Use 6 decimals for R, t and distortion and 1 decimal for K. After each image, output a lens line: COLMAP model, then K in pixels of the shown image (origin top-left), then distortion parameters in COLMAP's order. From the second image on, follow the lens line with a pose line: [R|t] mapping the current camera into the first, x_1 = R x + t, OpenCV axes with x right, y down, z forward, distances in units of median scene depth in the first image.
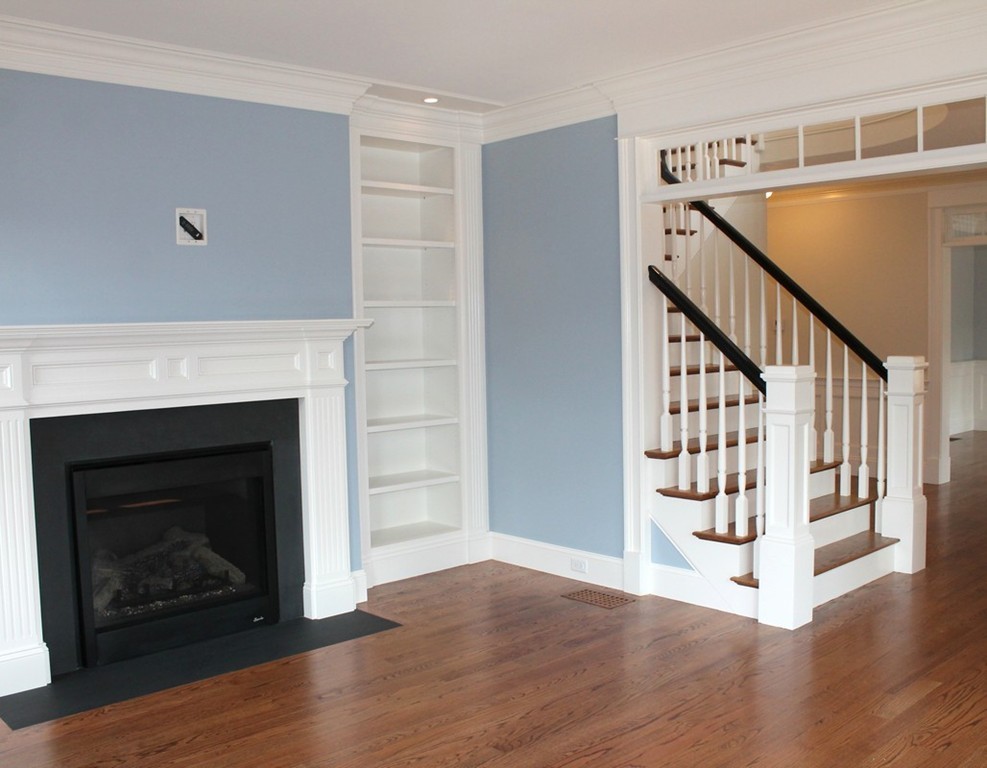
lens RADIAL K [[967.7, 0, 492.2], [0, 967.7, 387.4], [0, 0, 1]] dist [-0.179365, 0.166063]
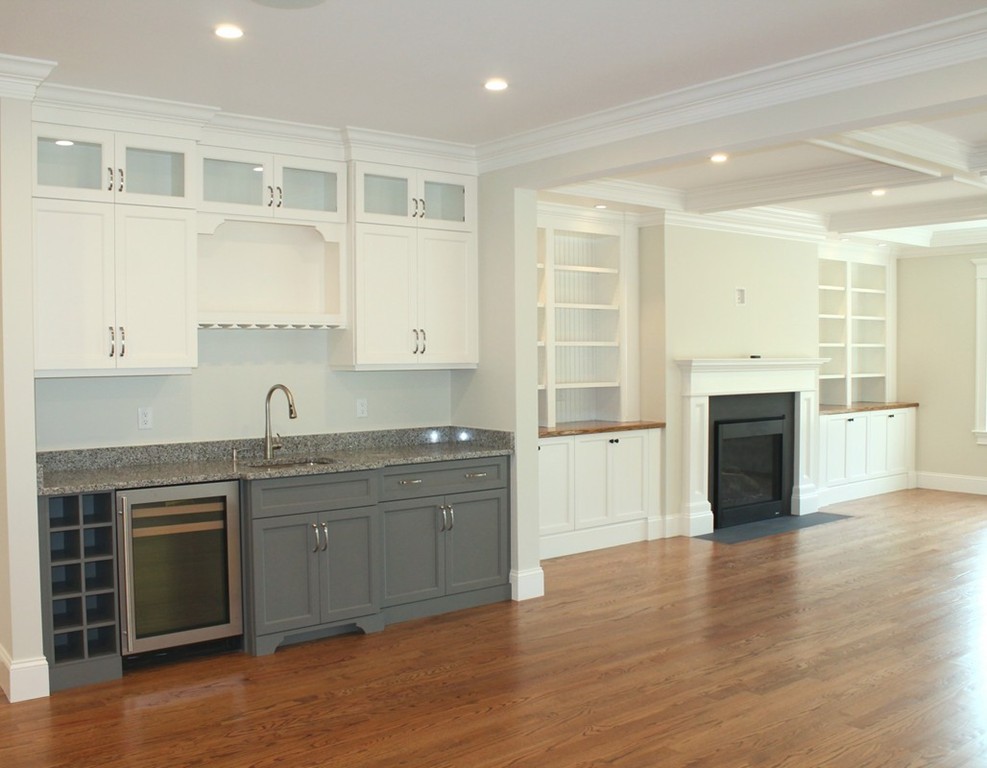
lens RADIAL K [[967.7, 0, 492.2], [0, 967.7, 387.4], [0, 0, 1]] dist [-0.179365, 0.166063]
pose [[0.993149, 0.024093, -0.114343, -0.555168], [-0.026067, 0.999535, -0.015804, 0.045278], [0.113909, 0.018676, 0.993316, -0.829281]]
